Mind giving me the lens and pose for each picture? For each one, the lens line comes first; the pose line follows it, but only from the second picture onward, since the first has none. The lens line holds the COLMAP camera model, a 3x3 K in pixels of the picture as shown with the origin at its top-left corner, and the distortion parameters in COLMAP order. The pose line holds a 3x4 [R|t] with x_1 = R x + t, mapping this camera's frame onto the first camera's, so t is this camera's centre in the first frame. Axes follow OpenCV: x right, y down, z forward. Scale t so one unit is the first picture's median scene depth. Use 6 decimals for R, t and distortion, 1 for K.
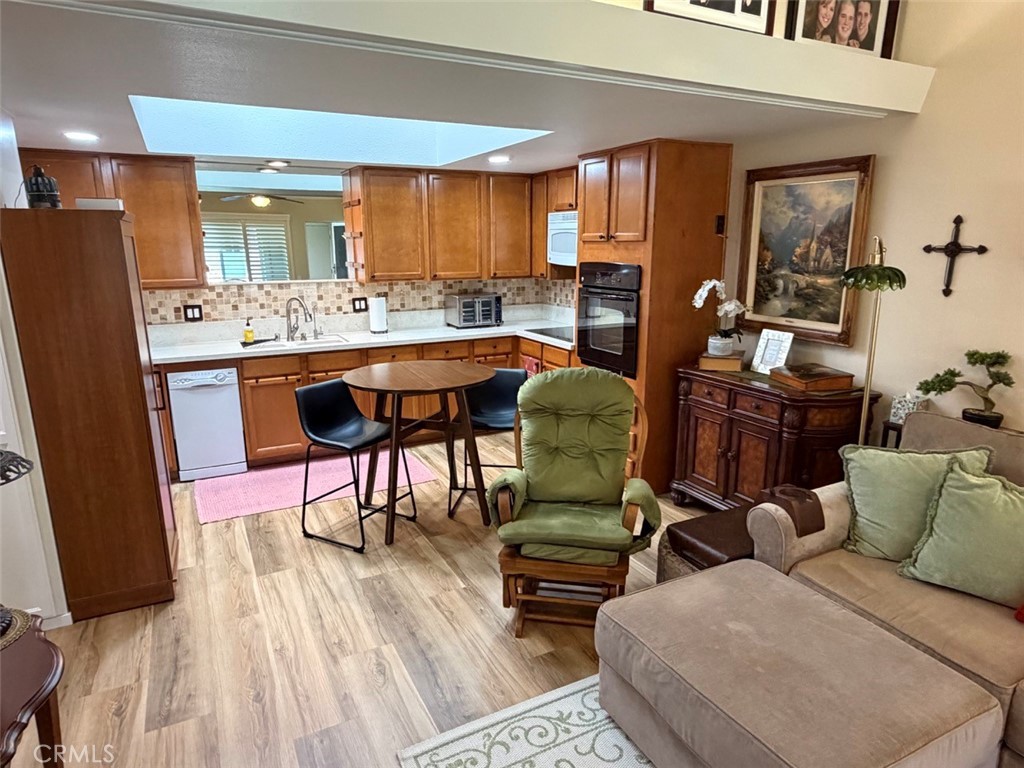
lens RADIAL K [[630.2, 0, 507.6], [0, 630.2, 385.7], [0, 0, 1]] dist [-0.001919, 0.003950]
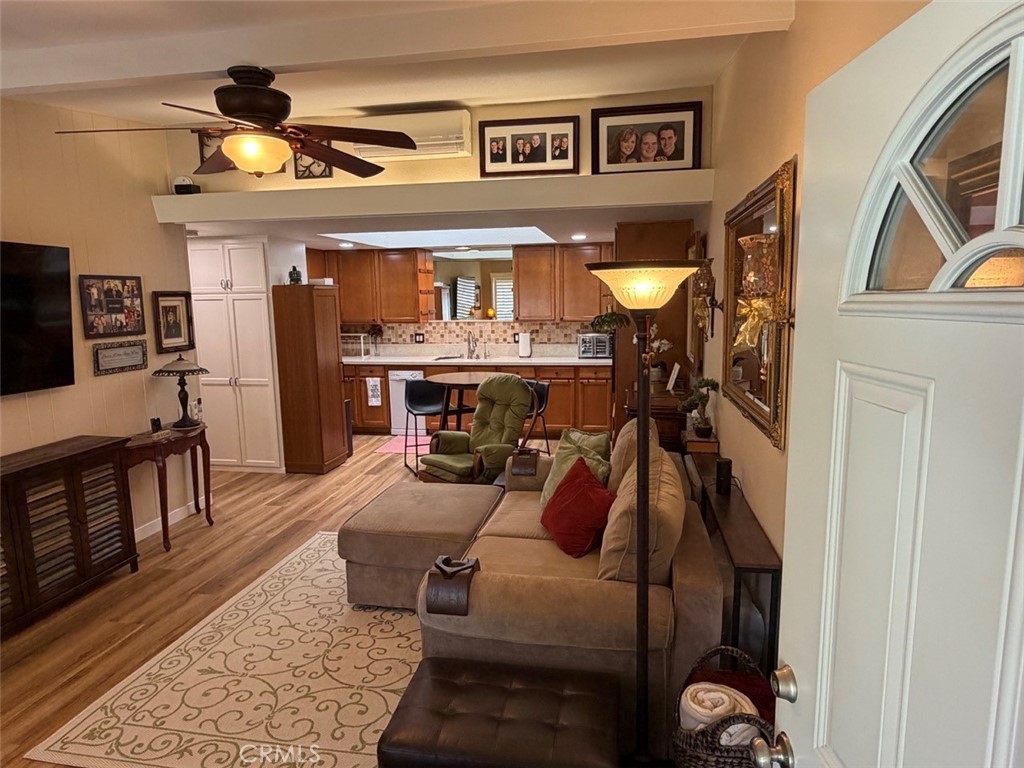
lens RADIAL K [[630.2, 0, 510.5], [0, 630.2, 386.6], [0, 0, 1]] dist [-0.001919, 0.003950]
pose [[0.791394, 0.081624, -0.605833, 1.024857], [-0.123592, 0.991944, -0.027802, 0.040599], [0.598683, 0.096879, 0.795106, -0.242782]]
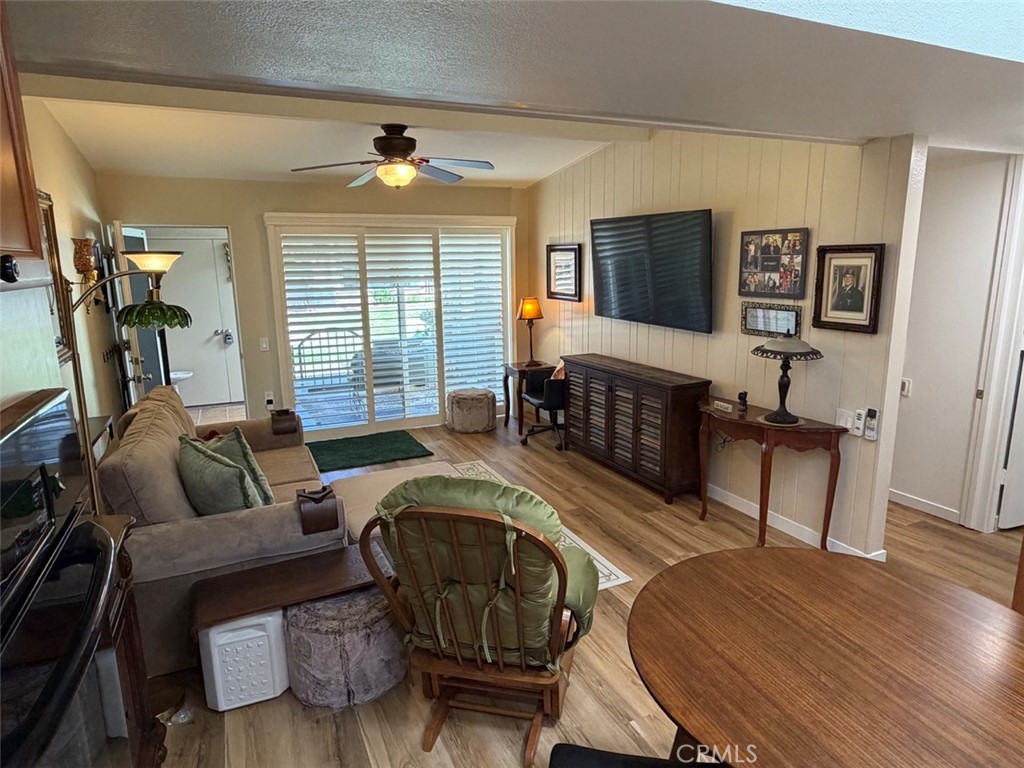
lens RADIAL K [[630.2, 0, 516.6], [0, 630.2, 385.3], [0, 0, 1]] dist [-0.001919, 0.003950]
pose [[-0.998630, 0.012122, 0.050904, 0.014457], [0.031923, 0.911934, 0.409093, -0.342883], [-0.041462, 0.410157, -0.911072, 1.444087]]
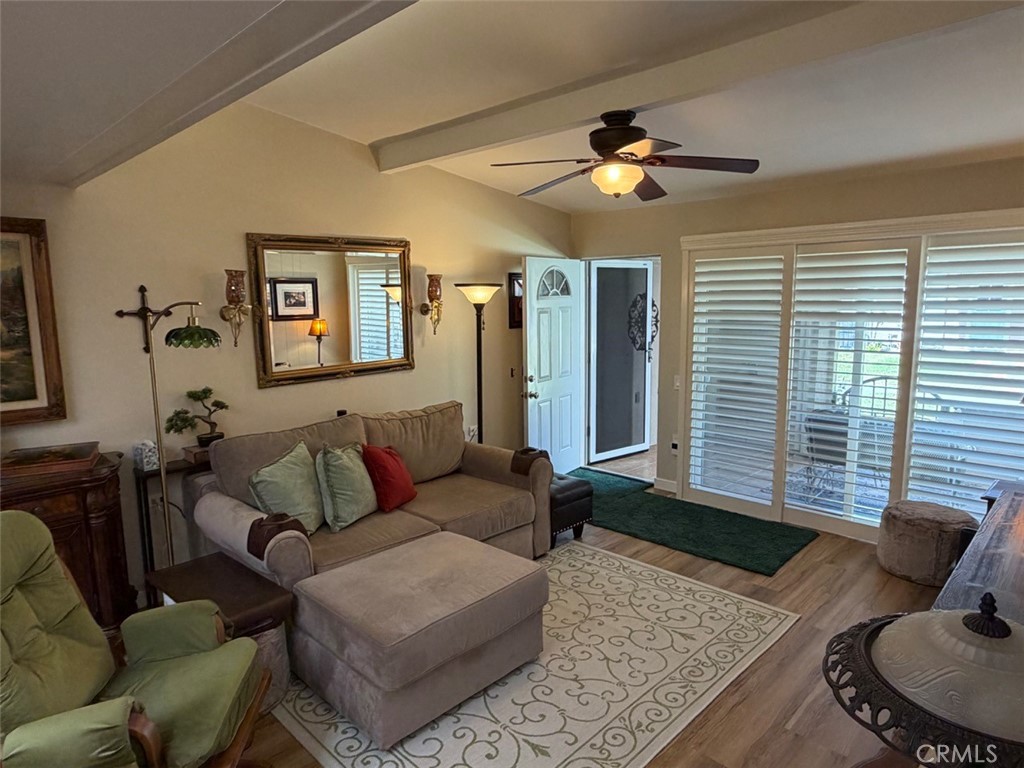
lens RADIAL K [[630.2, 0, 515.1], [0, 630.2, 388.5], [0, 0, 1]] dist [-0.001919, 0.003950]
pose [[-0.325221, -0.129345, 0.936750, -0.551084], [0.222117, 0.952439, 0.208626, -0.150904], [-0.919182, 0.275918, -0.281024, 0.634337]]
